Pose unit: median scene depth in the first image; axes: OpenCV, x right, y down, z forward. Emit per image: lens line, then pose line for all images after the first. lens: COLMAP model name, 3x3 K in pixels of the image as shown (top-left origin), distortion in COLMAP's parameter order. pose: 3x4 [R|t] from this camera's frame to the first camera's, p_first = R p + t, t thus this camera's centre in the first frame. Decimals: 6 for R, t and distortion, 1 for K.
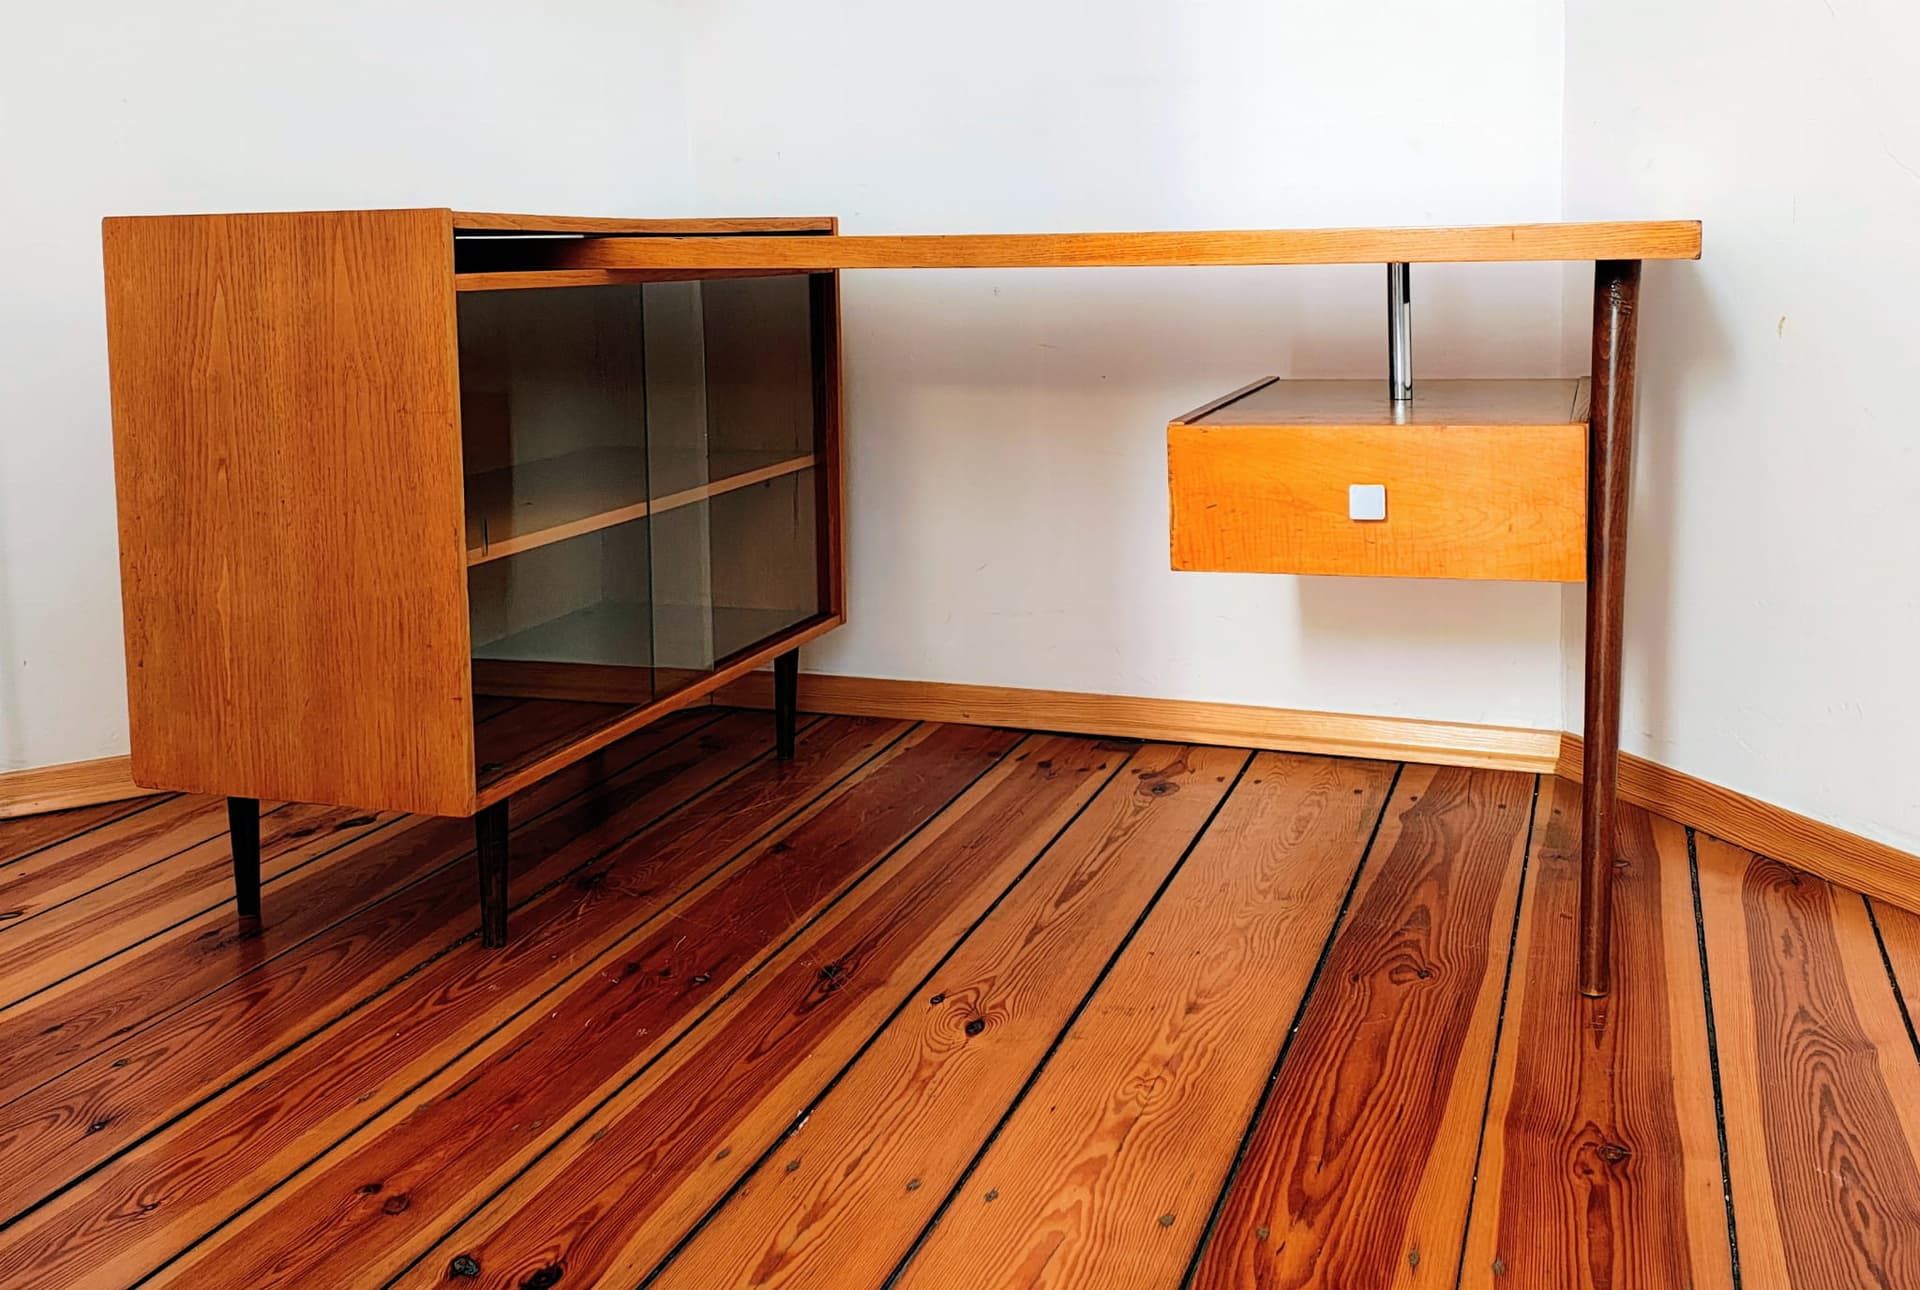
lens RADIAL K [[1818.7, 0, 1025.3], [0, 1818.7, 381.7], [0, 0, 1]] dist [-0.006986, 0.000000]
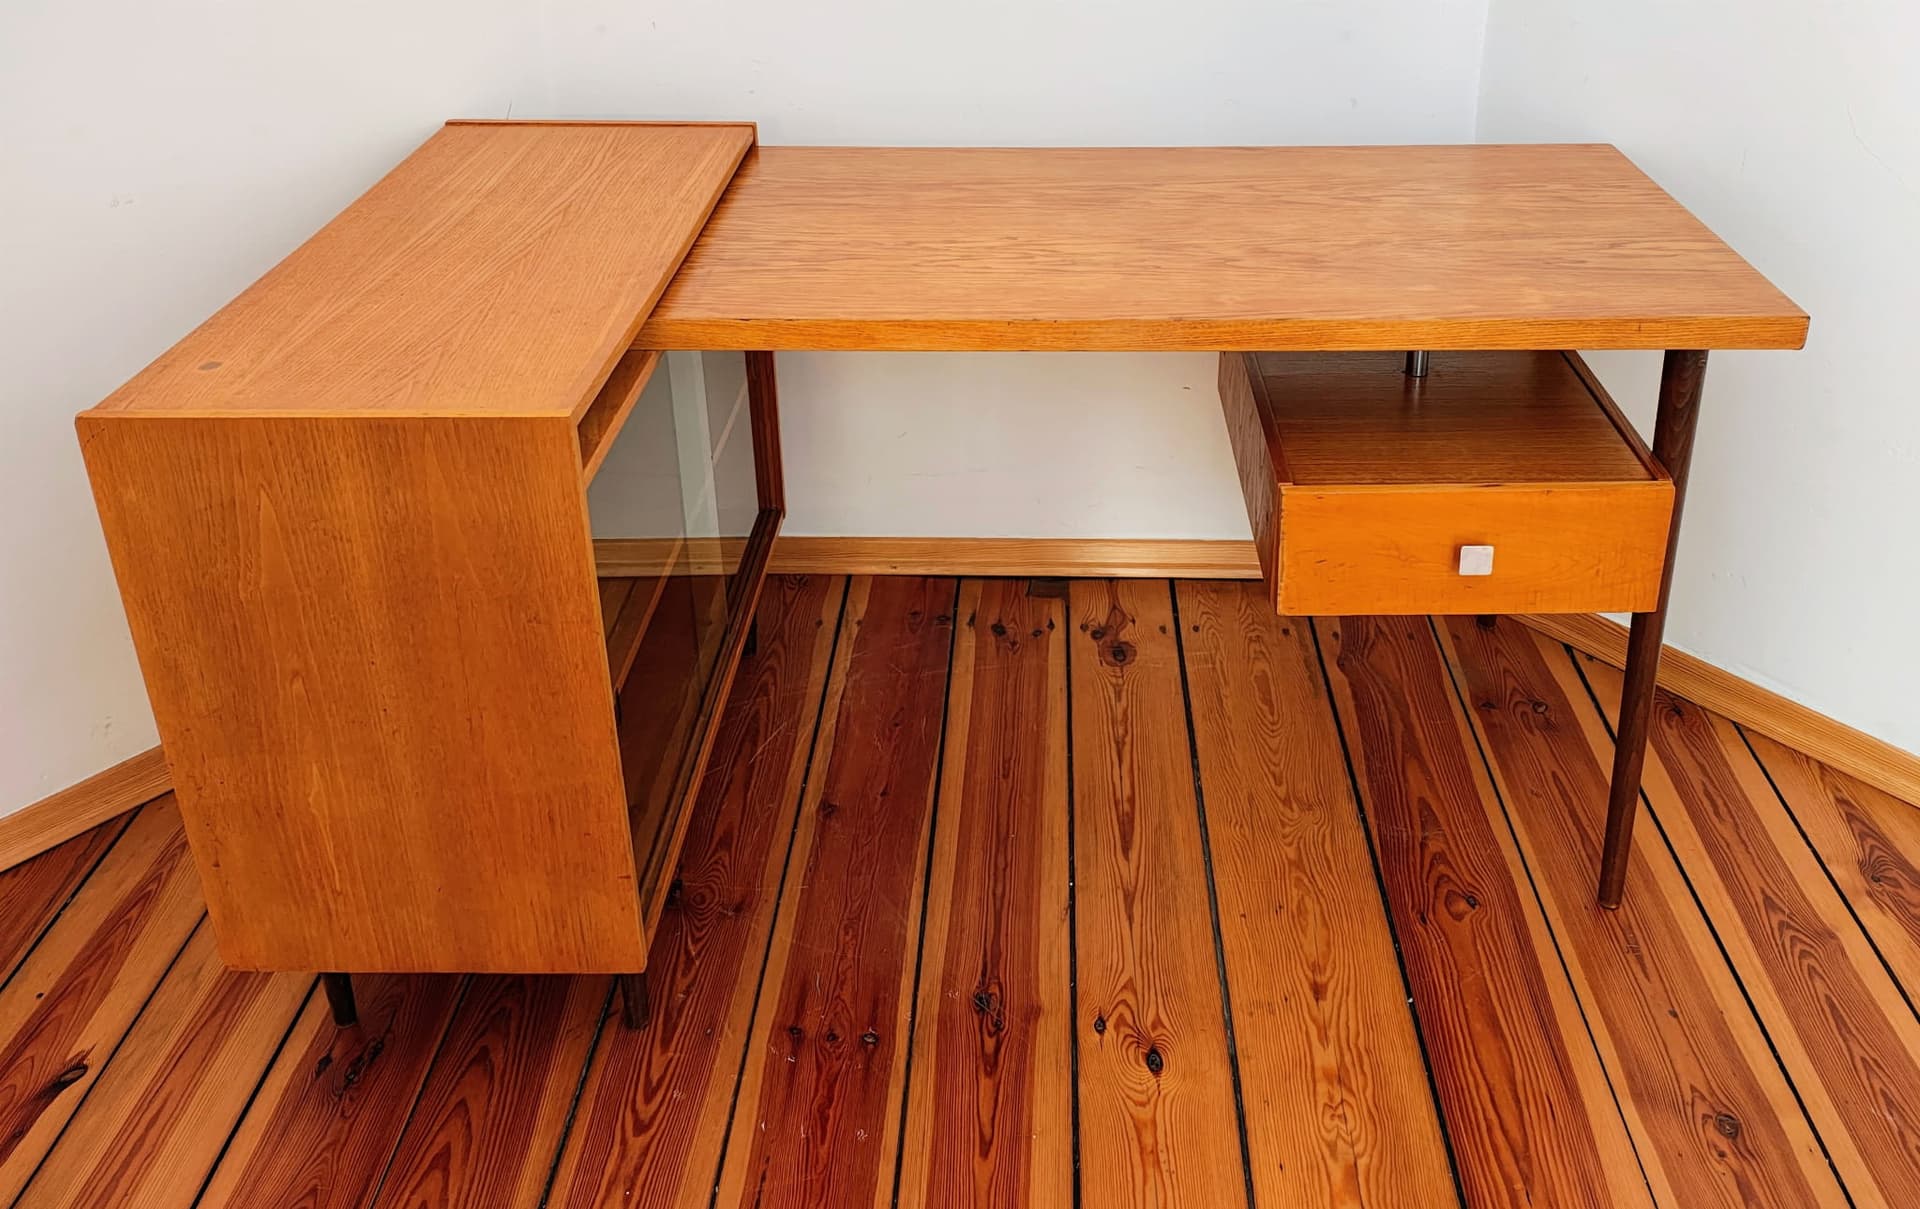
lens RADIAL K [[1634.2, 0, 1025.0], [0, 1634.2, 394.4], [0, 0, 1]] dist [0.028197, -0.070580]
pose [[0.955035, -0.113178, 0.274041, -0.311073], [0.012681, 0.939023, 0.343621, -0.351501], [-0.296221, -0.324695, 0.898235, 0.234330]]
